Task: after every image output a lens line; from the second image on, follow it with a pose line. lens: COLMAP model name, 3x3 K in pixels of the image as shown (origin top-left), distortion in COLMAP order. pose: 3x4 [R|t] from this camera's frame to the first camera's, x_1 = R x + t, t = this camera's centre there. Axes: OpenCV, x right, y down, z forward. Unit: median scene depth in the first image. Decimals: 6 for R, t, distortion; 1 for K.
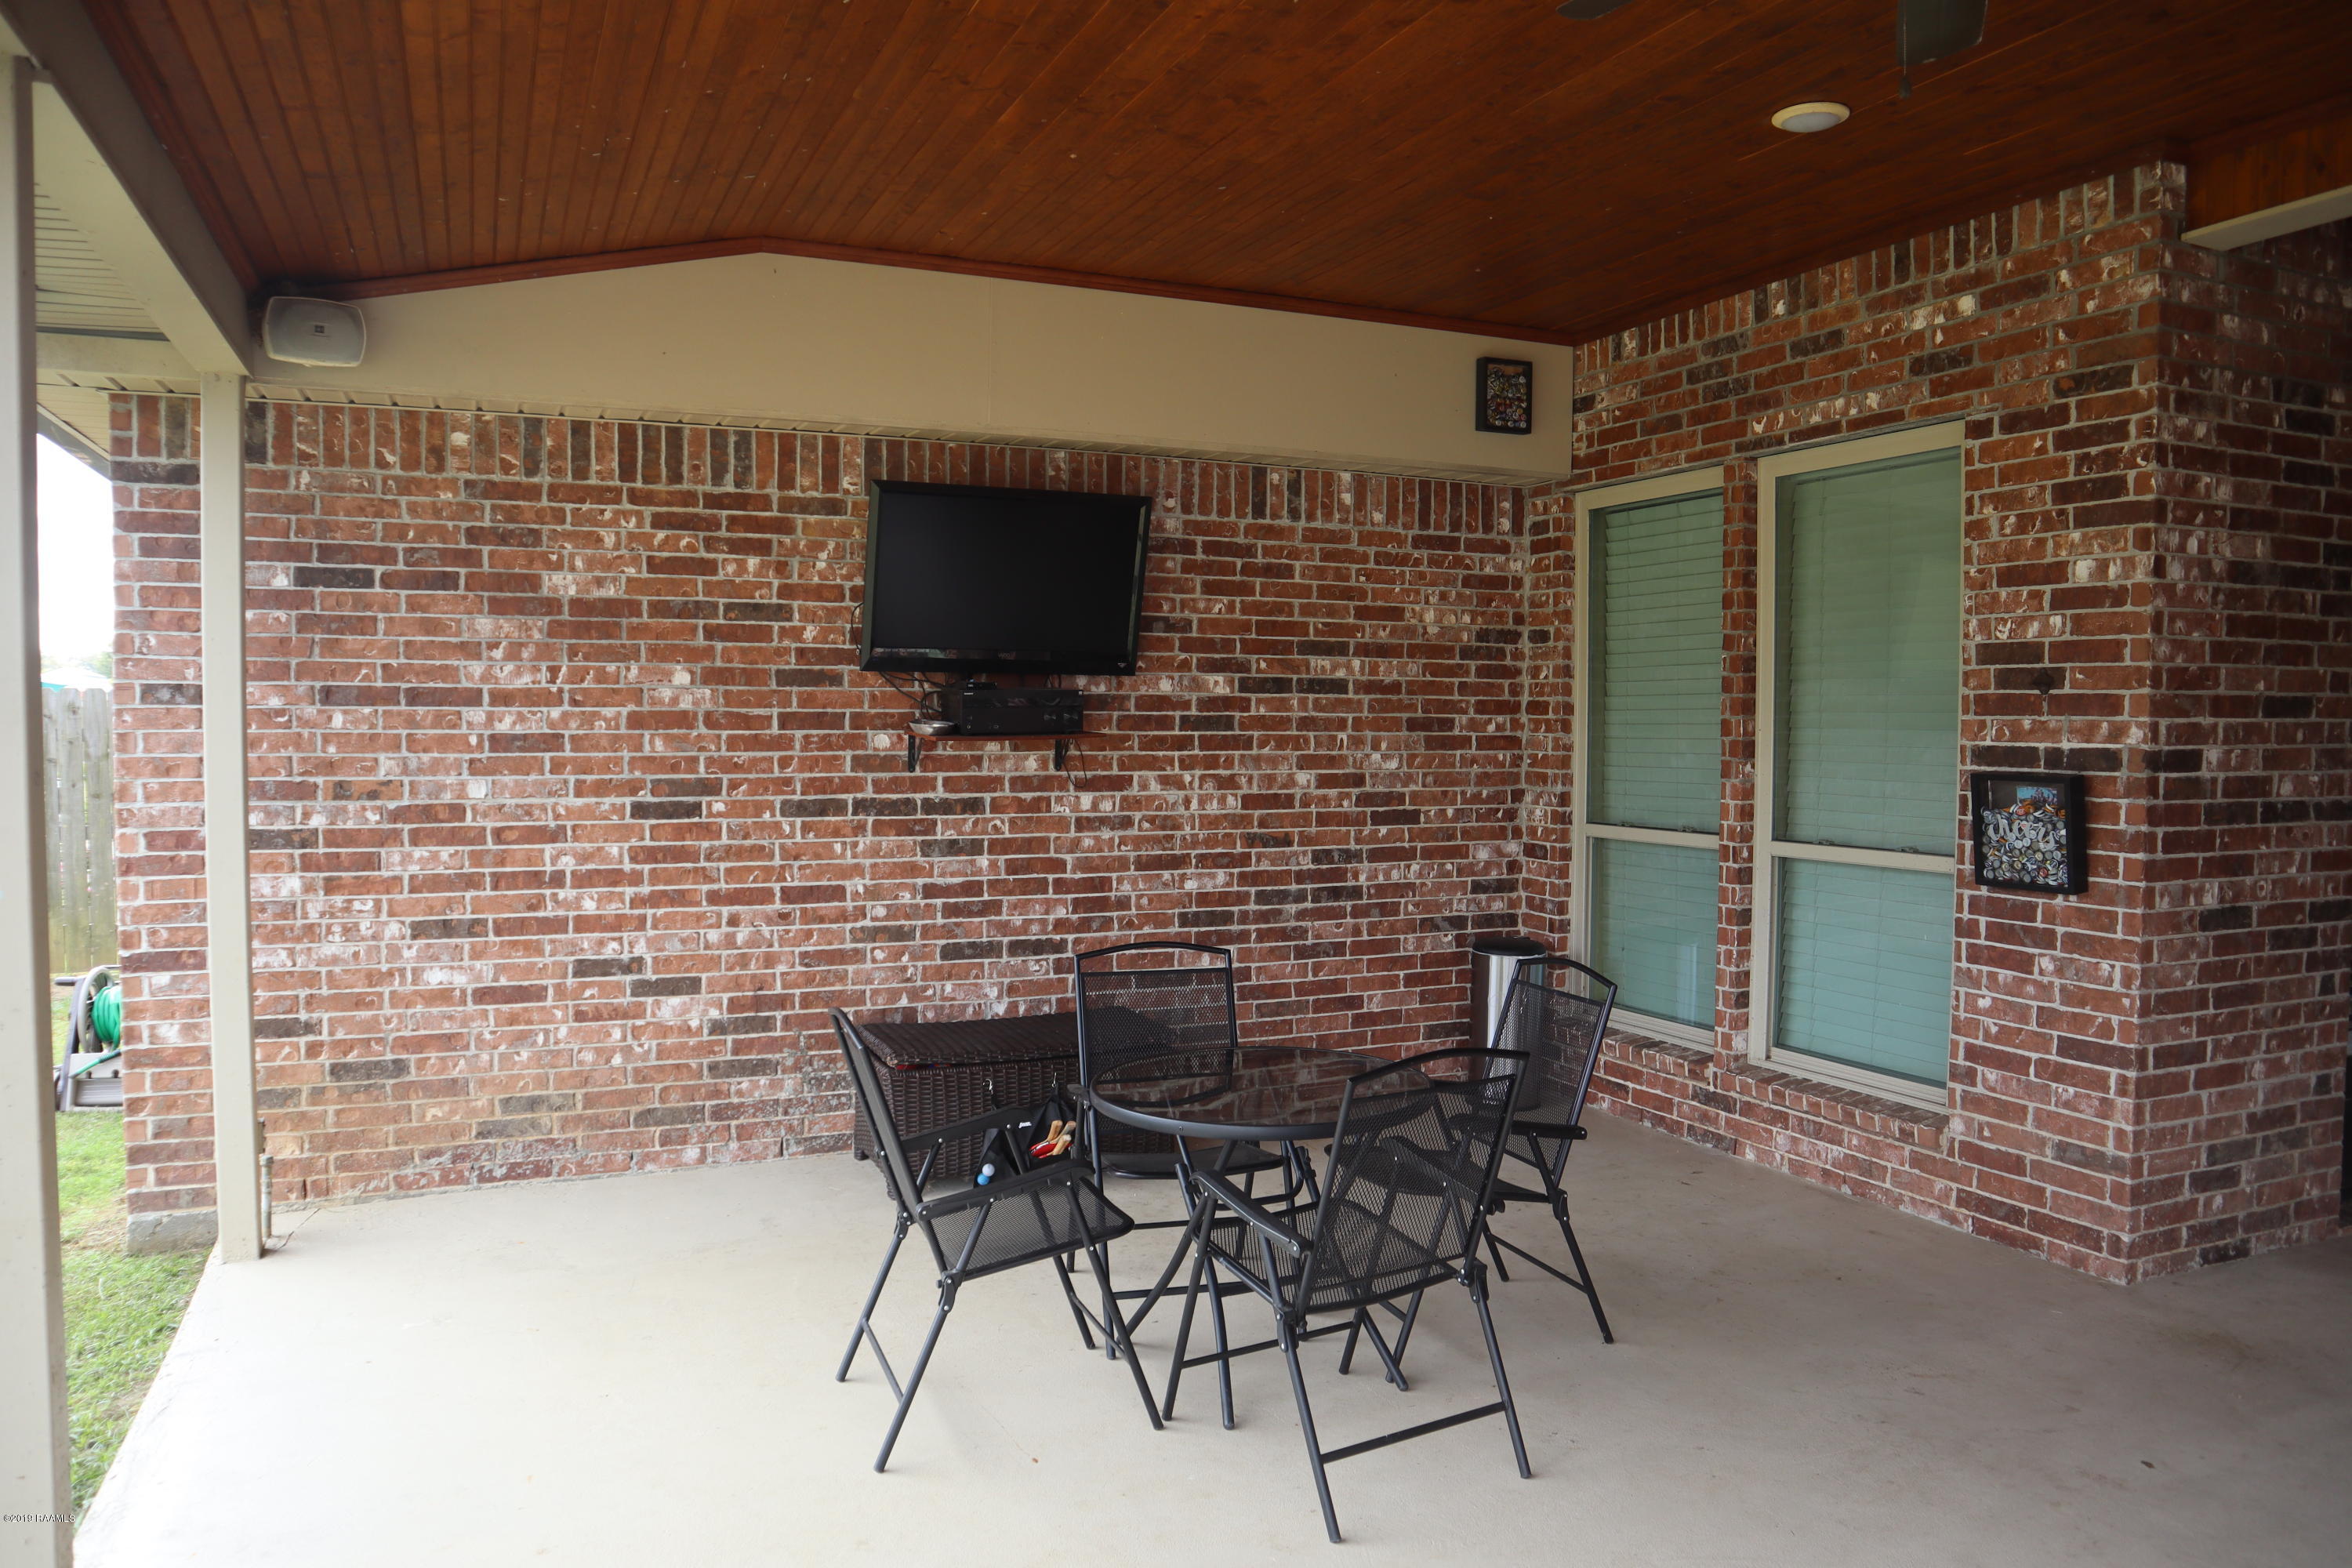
lens RADIAL K [[1646.9, 0, 1179.9], [0, 1646.9, 780.4], [0, 0, 1]] dist [-0.085678, 0.006620]
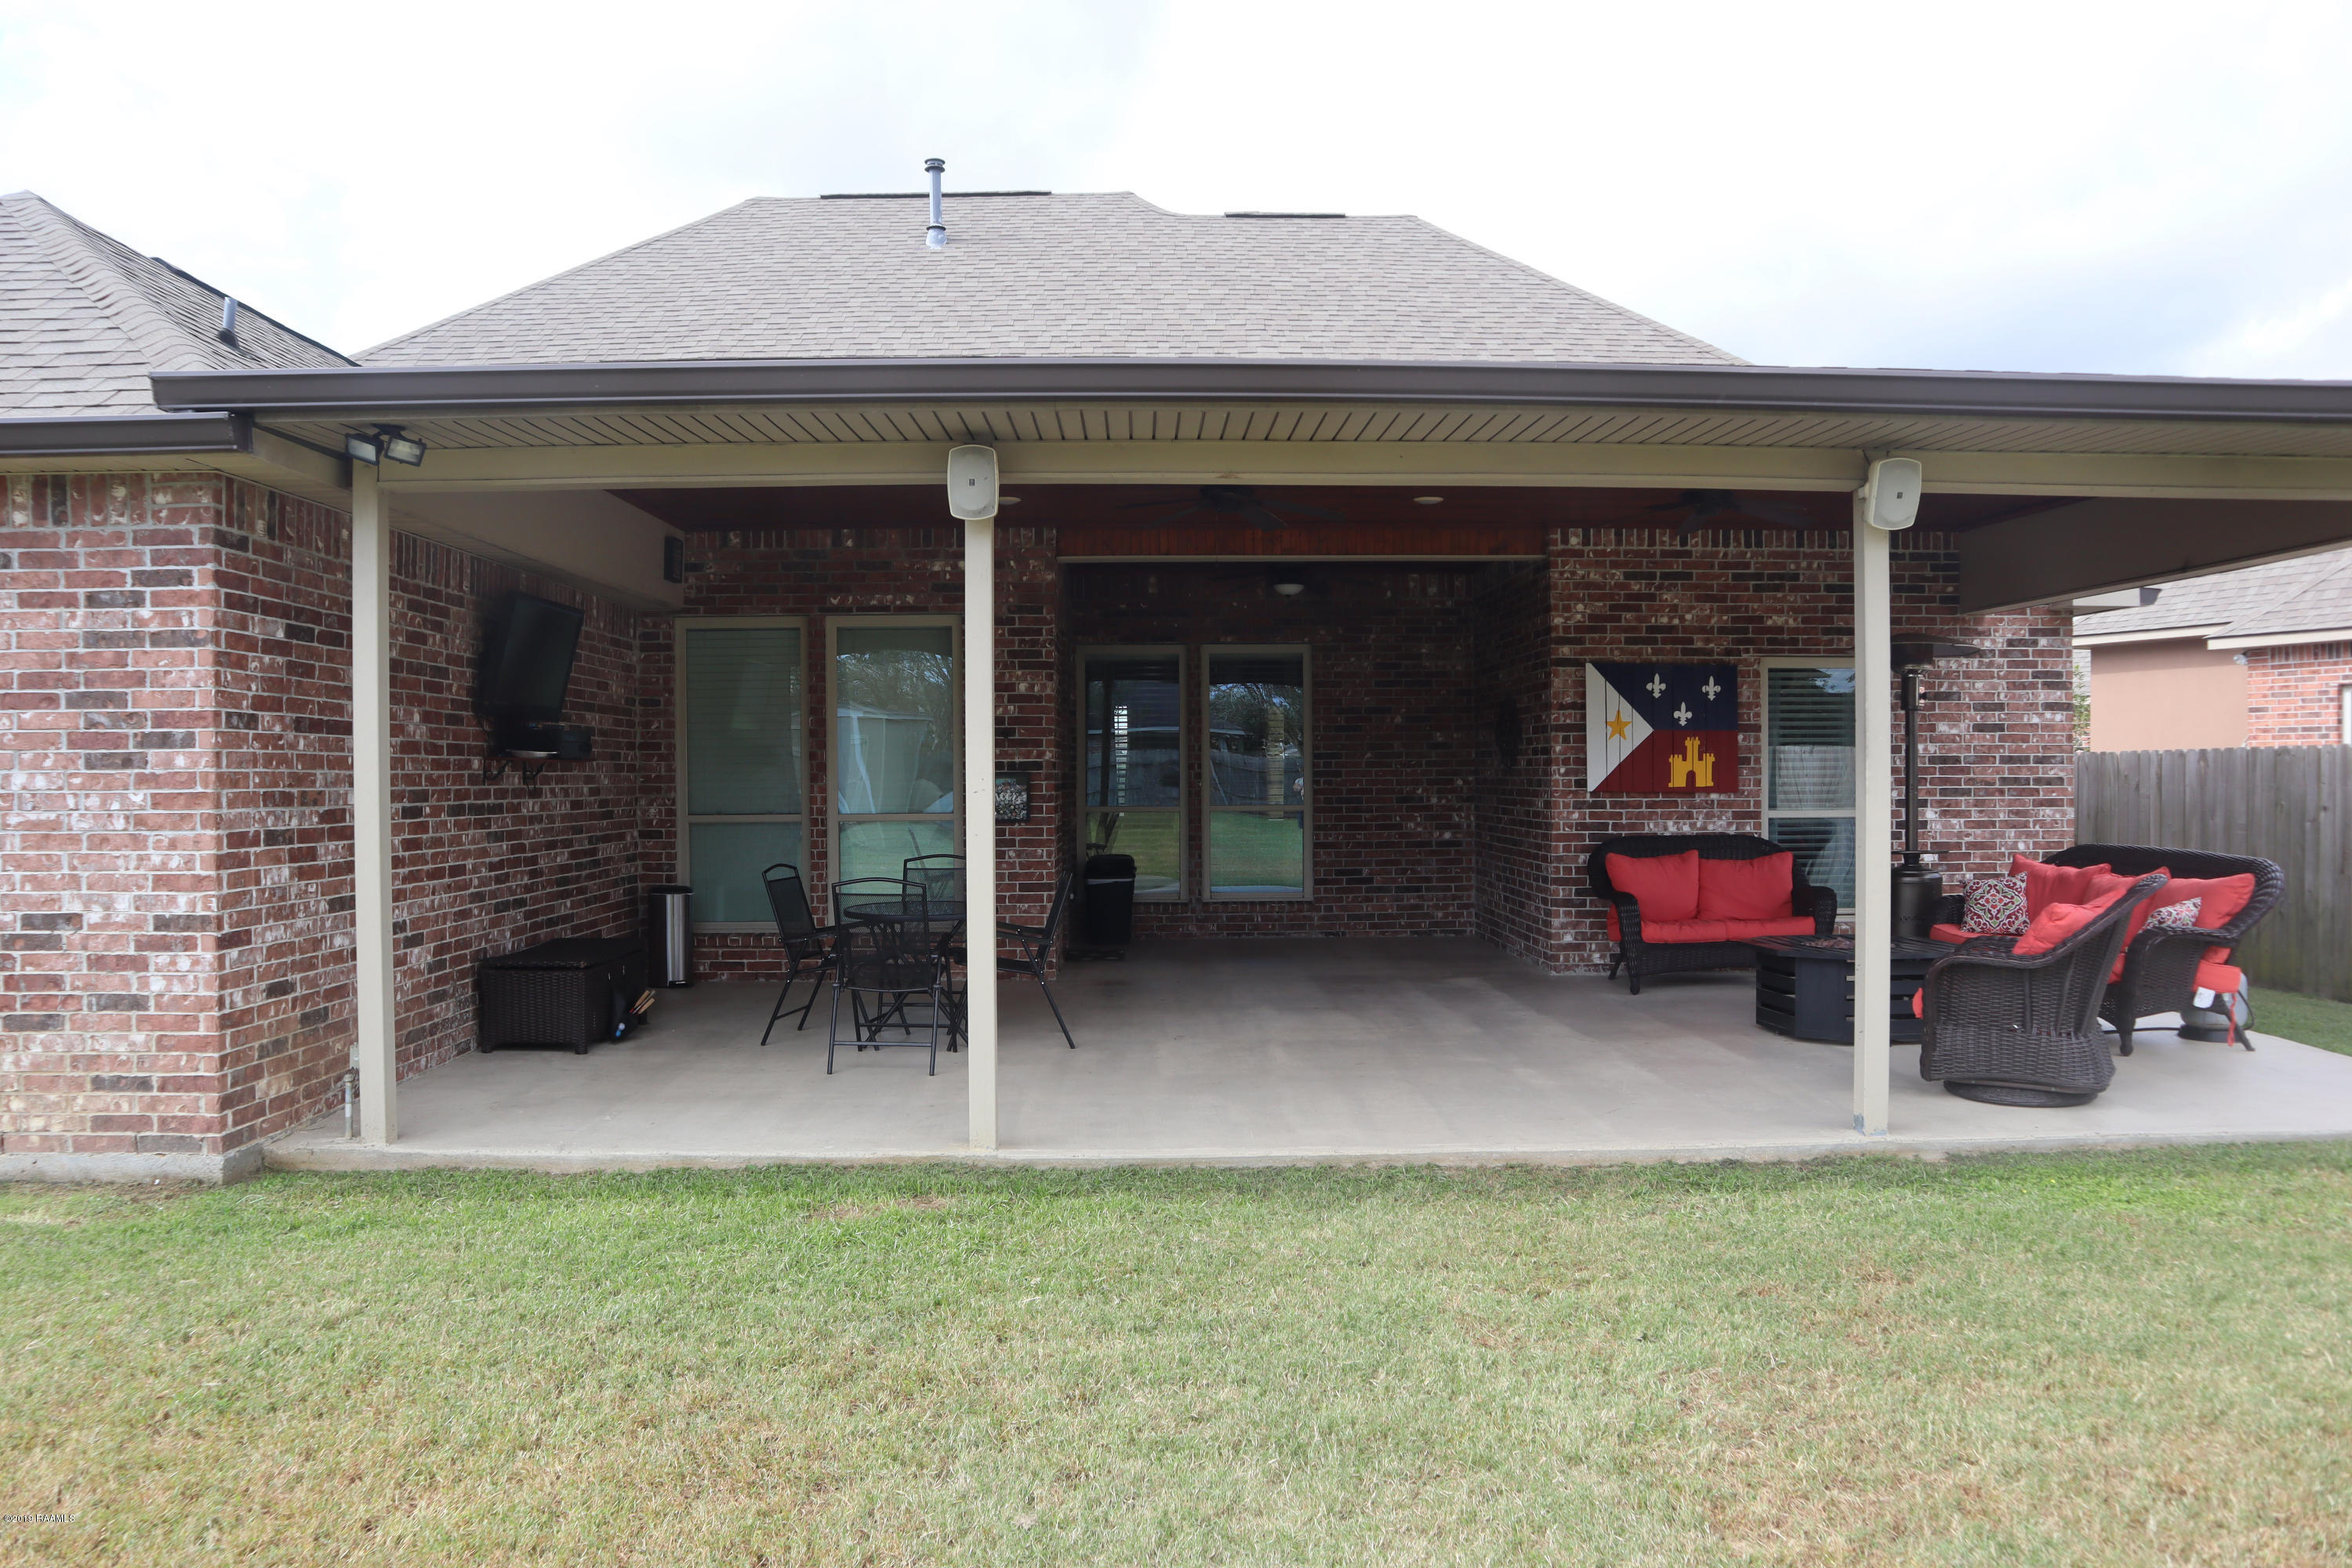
lens RADIAL K [[1646.9, 0, 1174.4], [0, 1646.9, 783.9], [0, 0, 1]] dist [-0.085678, 0.006620]
pose [[0.384534, -0.012672, 0.923024, -1.315211], [0.043088, 0.999062, -0.004235, 0.027360], [-0.922105, 0.041400, 0.384720, -0.124234]]
